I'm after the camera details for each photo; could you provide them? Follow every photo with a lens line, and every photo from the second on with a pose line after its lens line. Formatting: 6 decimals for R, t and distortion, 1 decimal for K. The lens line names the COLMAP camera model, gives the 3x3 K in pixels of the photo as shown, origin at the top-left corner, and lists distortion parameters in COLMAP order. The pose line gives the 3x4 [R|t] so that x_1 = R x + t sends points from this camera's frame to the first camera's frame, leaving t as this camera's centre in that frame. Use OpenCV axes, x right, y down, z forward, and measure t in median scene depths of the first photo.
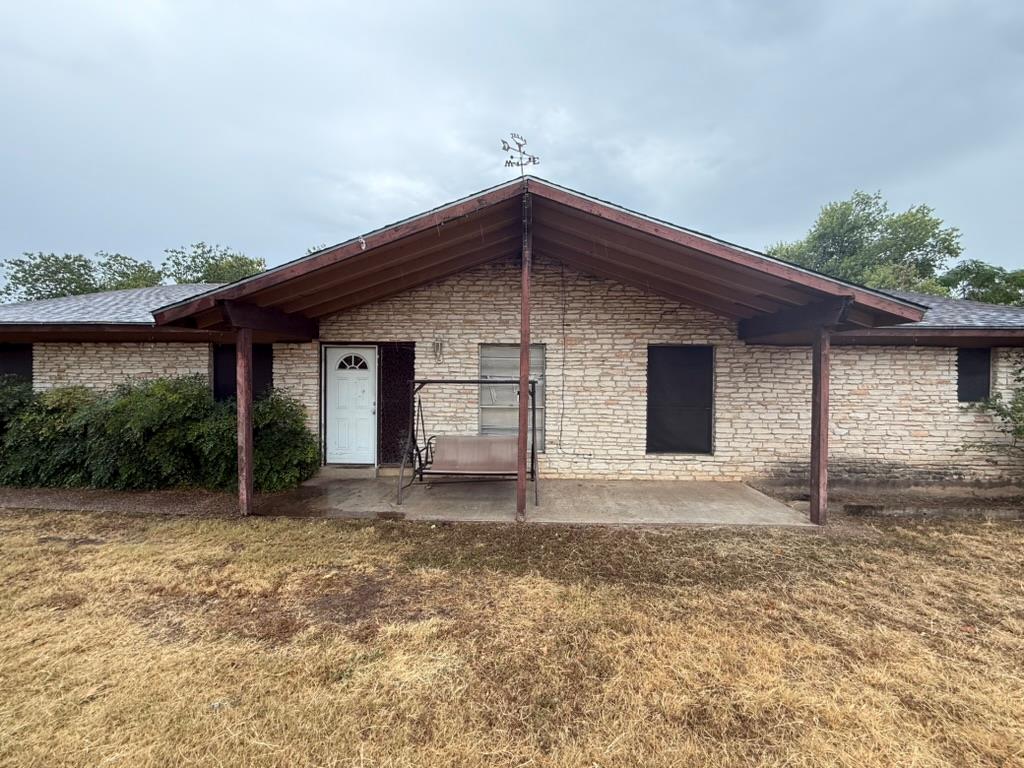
lens RADIAL K [[378.5, 0, 512.0], [0, 378.5, 384.0], [0, 0, 1]] dist [-0.016877, 0.000266]
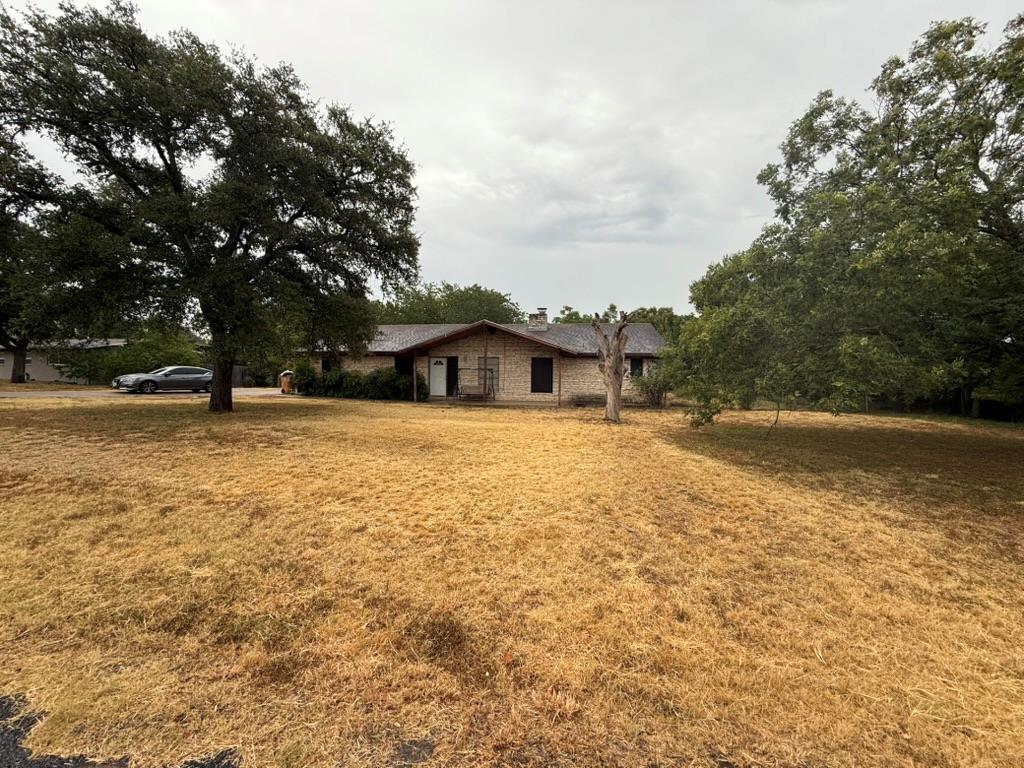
lens RADIAL K [[378.5, 0, 512.0], [0, 378.5, 384.0], [0, 0, 1]] dist [-0.016877, 0.000266]
pose [[0.995195, 0.006812, -0.097672, 0.506330], [-0.002535, 0.999035, 0.043838, -0.021638], [0.097877, -0.043380, 0.994253, -2.128340]]
